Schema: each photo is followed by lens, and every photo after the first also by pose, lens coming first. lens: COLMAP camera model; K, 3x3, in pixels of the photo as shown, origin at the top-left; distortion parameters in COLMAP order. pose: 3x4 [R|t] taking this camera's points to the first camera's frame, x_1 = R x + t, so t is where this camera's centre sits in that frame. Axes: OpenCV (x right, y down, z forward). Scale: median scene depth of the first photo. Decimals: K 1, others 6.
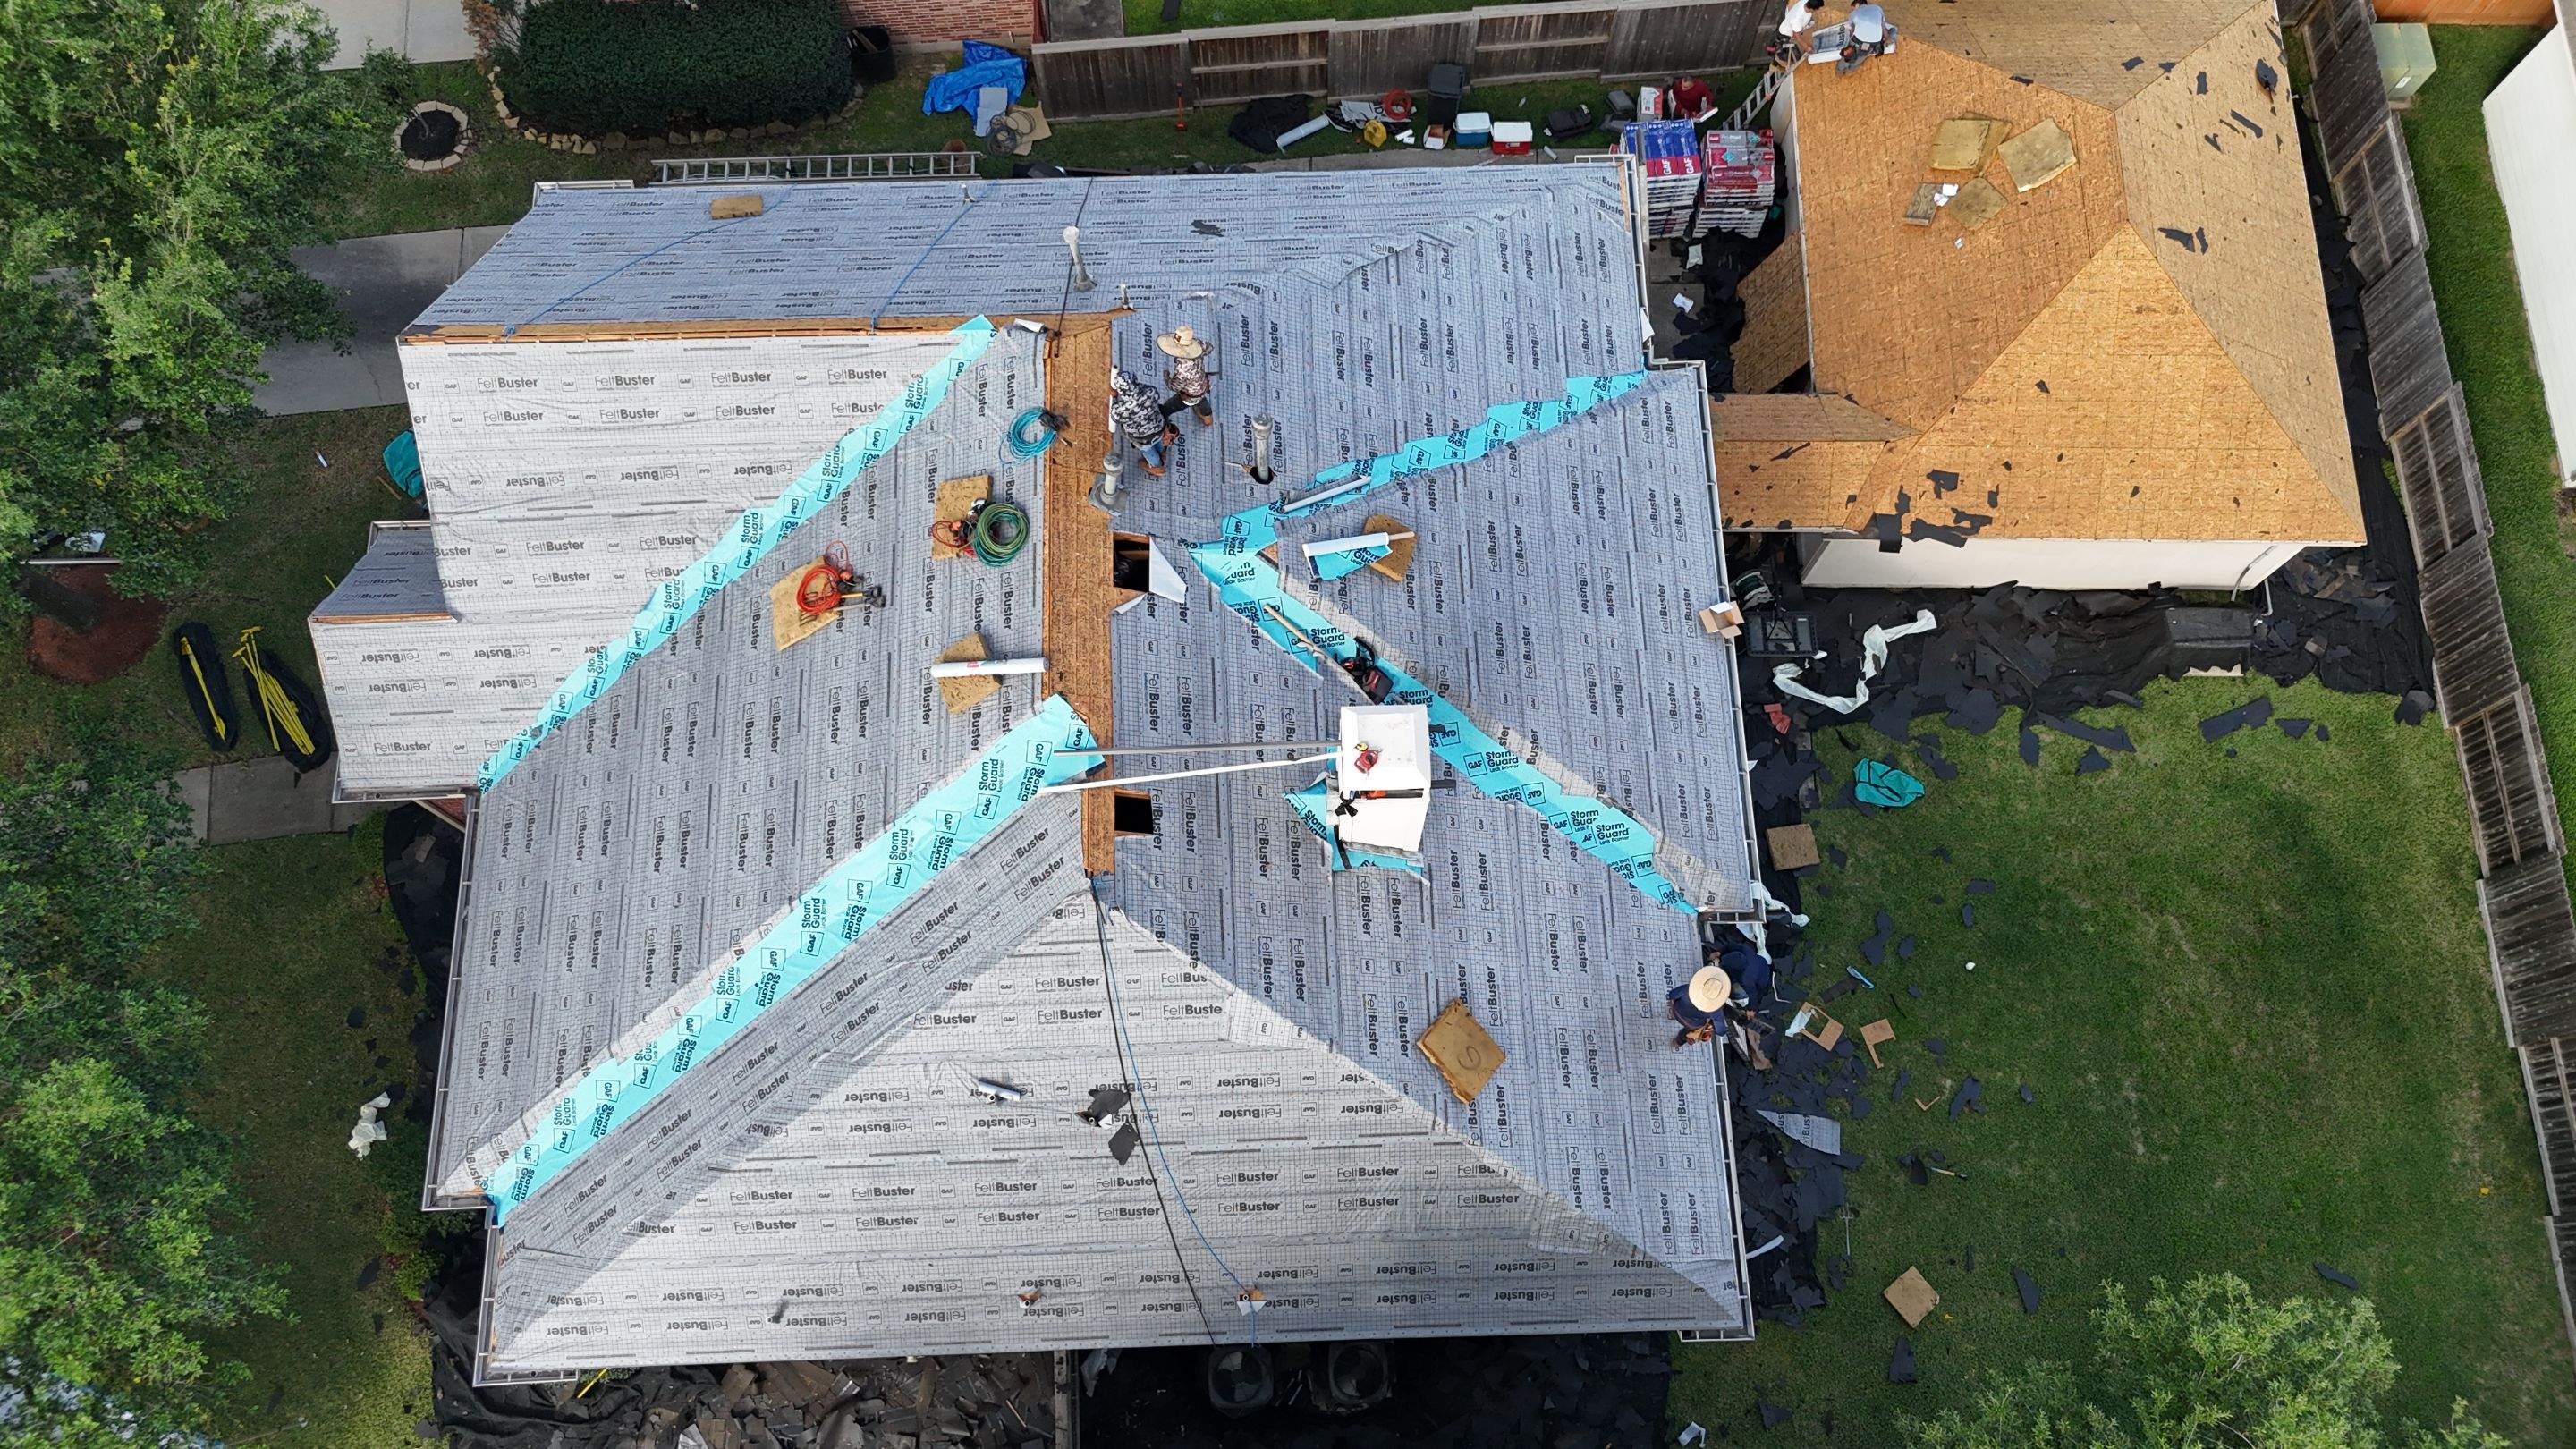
lens RADIAL K [[1897.5, 0, 1297.4], [0, 1897.5, 714.3], [0, 0, 1]] dist [0.053993, -0.052535]
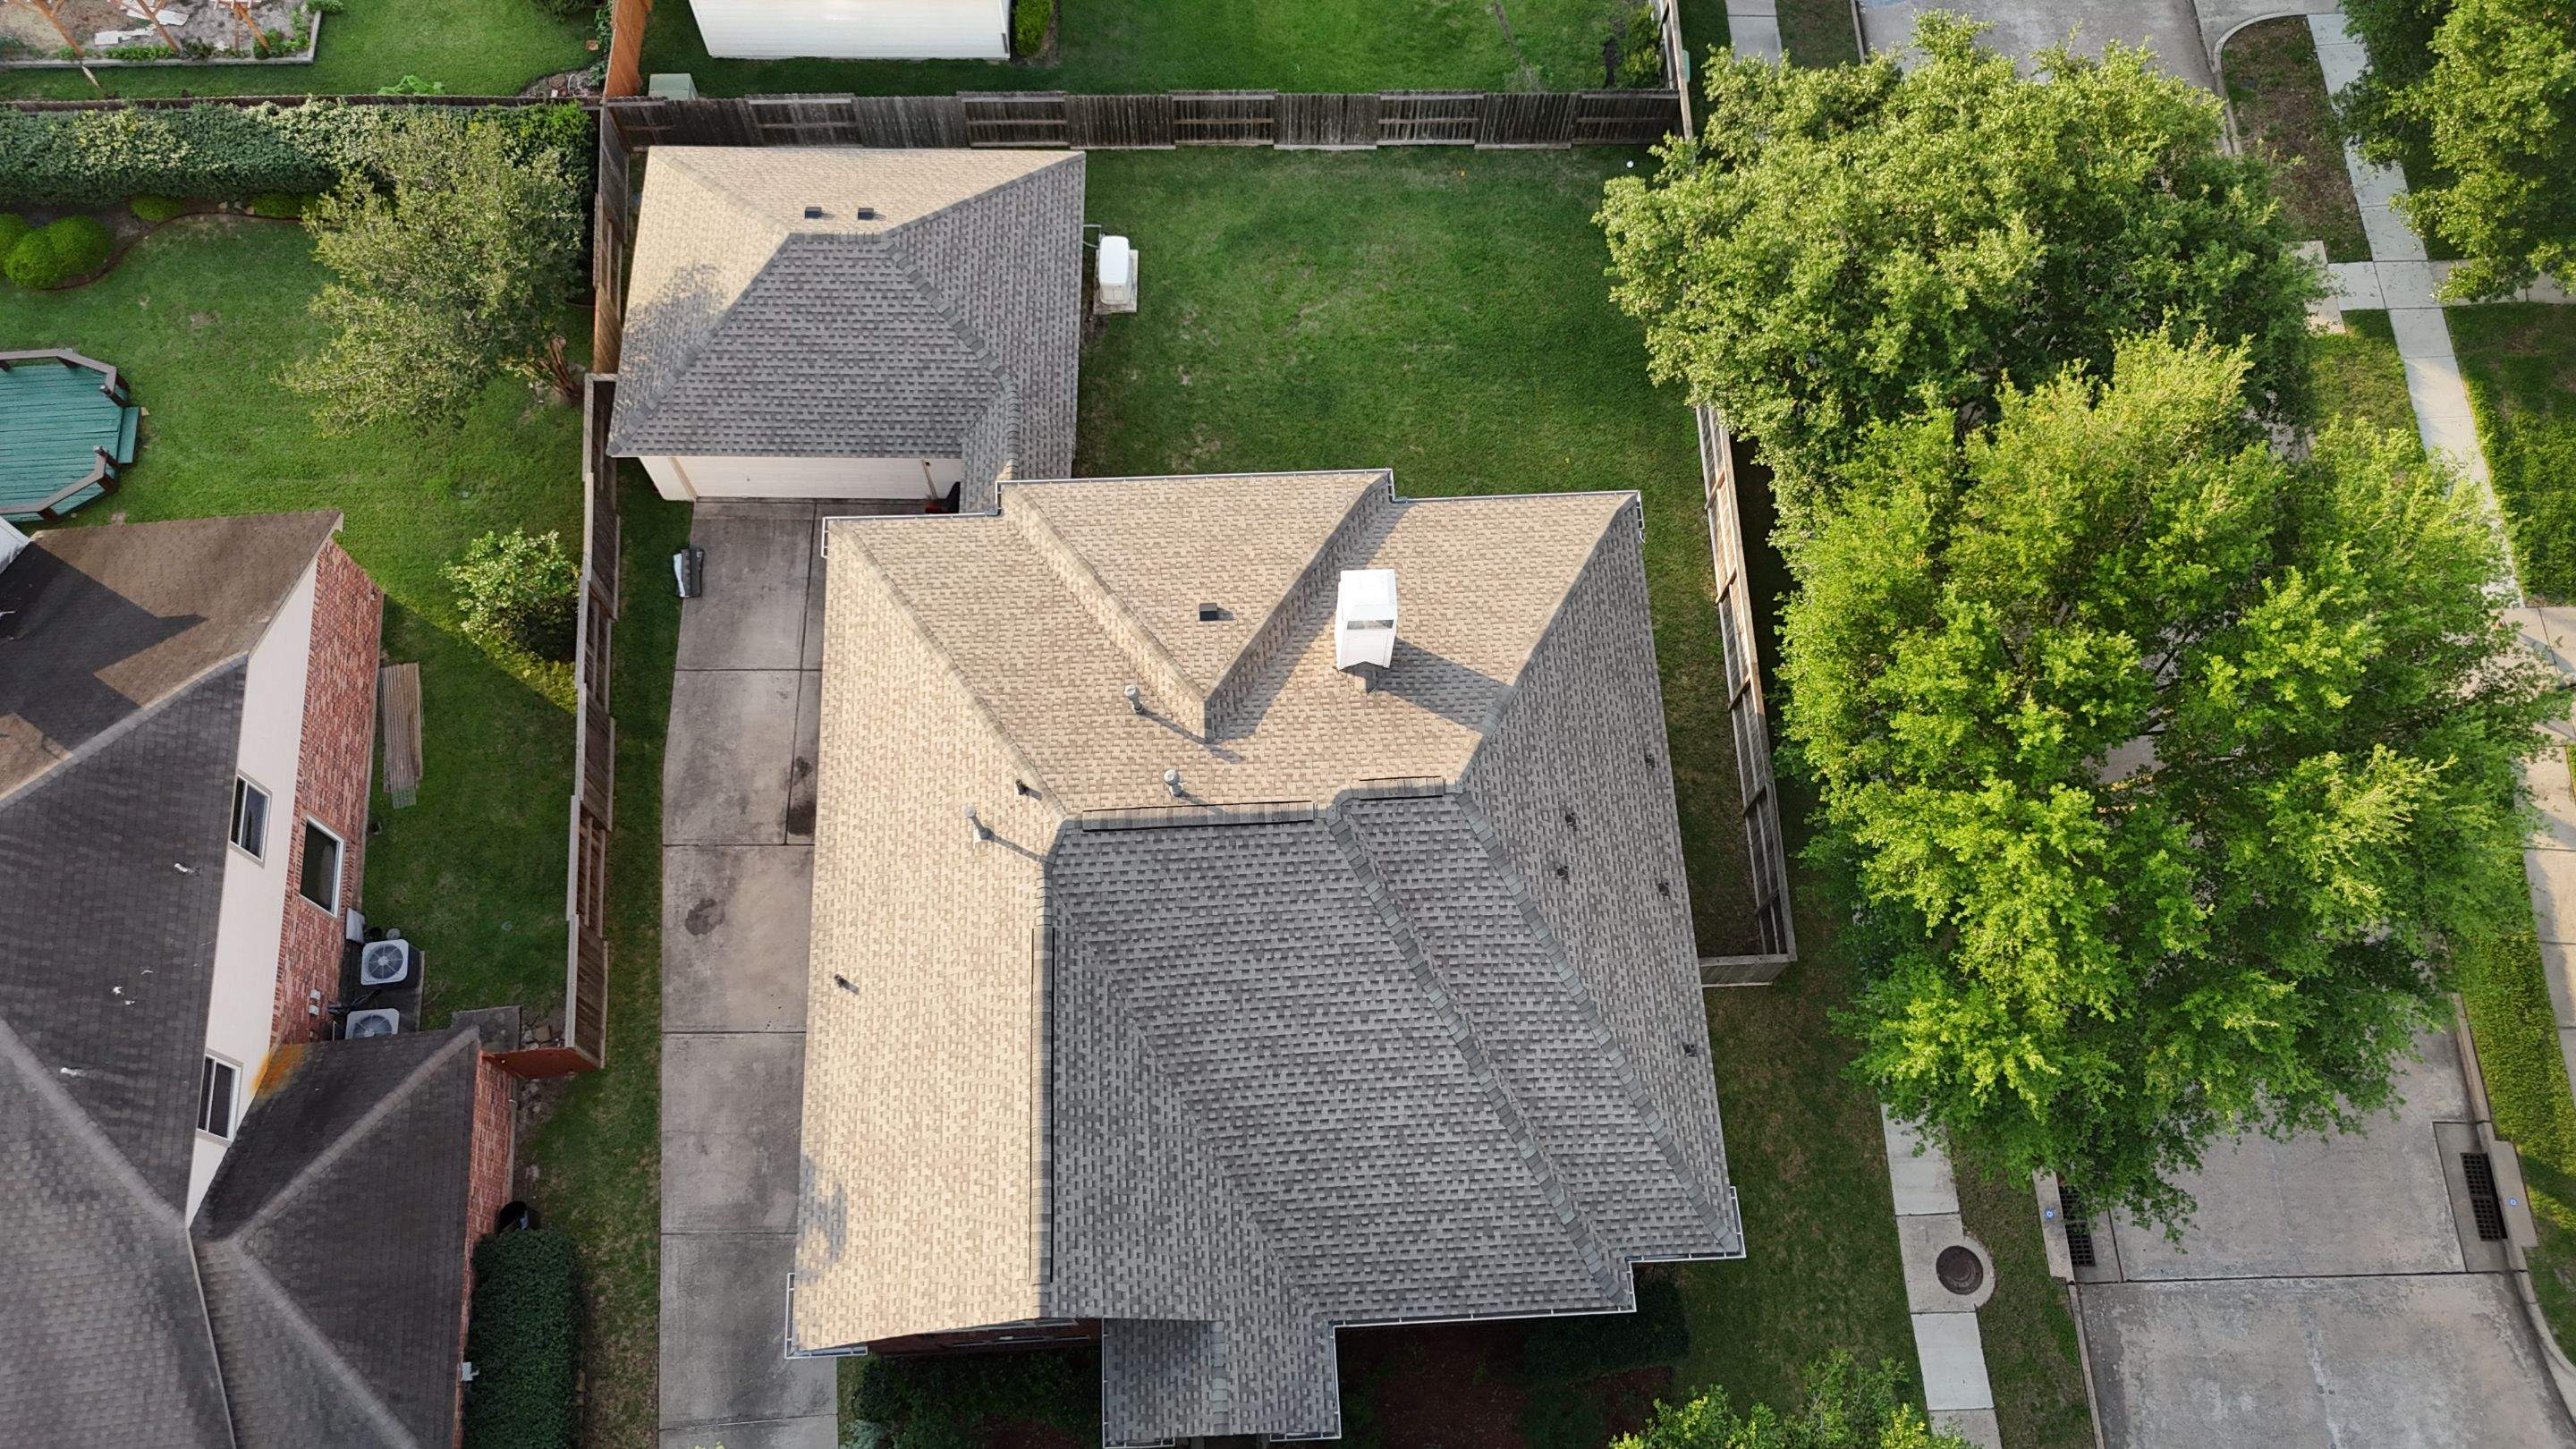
lens RADIAL K [[1897.5, 0, 1281.9], [0, 1897.5, 709.2], [0, 0, 1]] dist [0.053993, -0.052535]
pose [[-0.020915, -0.926063, 0.376789, -0.424485], [0.941774, 0.108255, 0.318342, -0.365870], [-0.335594, 0.361508, 0.869878, -0.221768]]
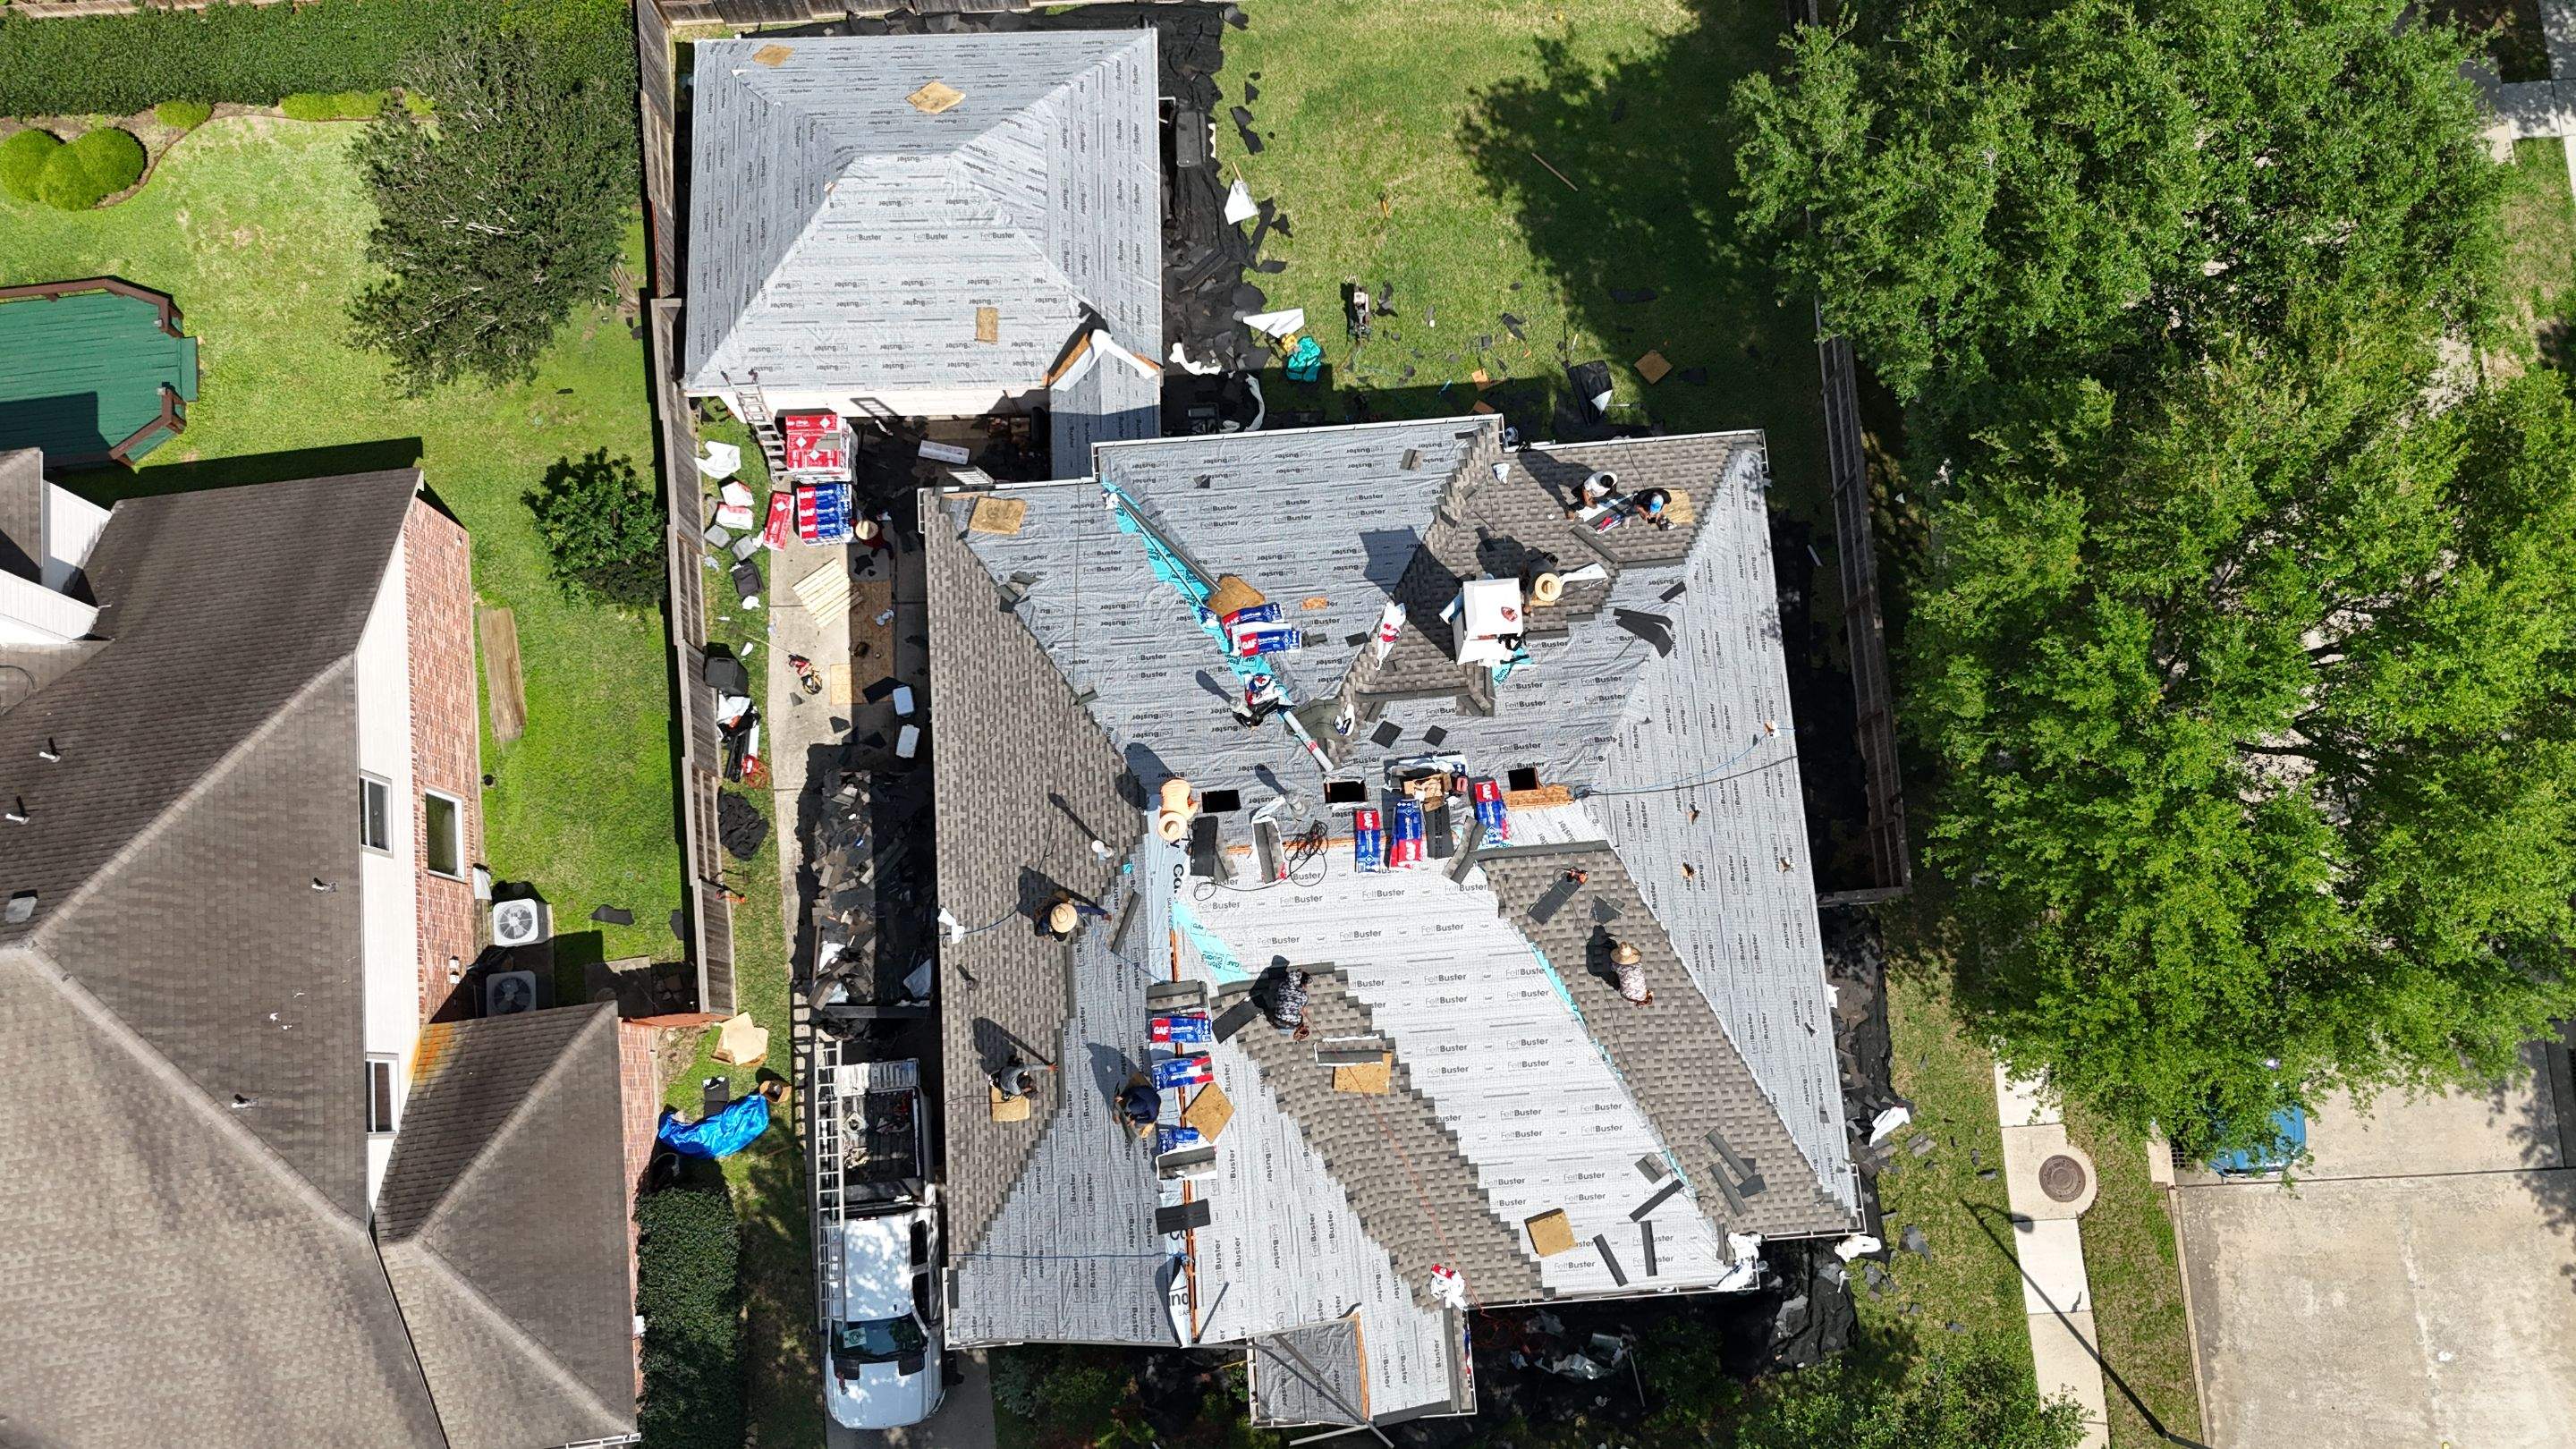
lens RADIAL K [[1897.5, 0, 1287.7], [0, 1897.5, 711.3], [0, 0, 1]] dist [0.053993, -0.052535]
pose [[-0.040867, -0.978779, 0.200802, -0.227148], [0.950725, 0.023723, 0.309125, -0.410848], [-0.307329, 0.203541, 0.929581, -0.248689]]
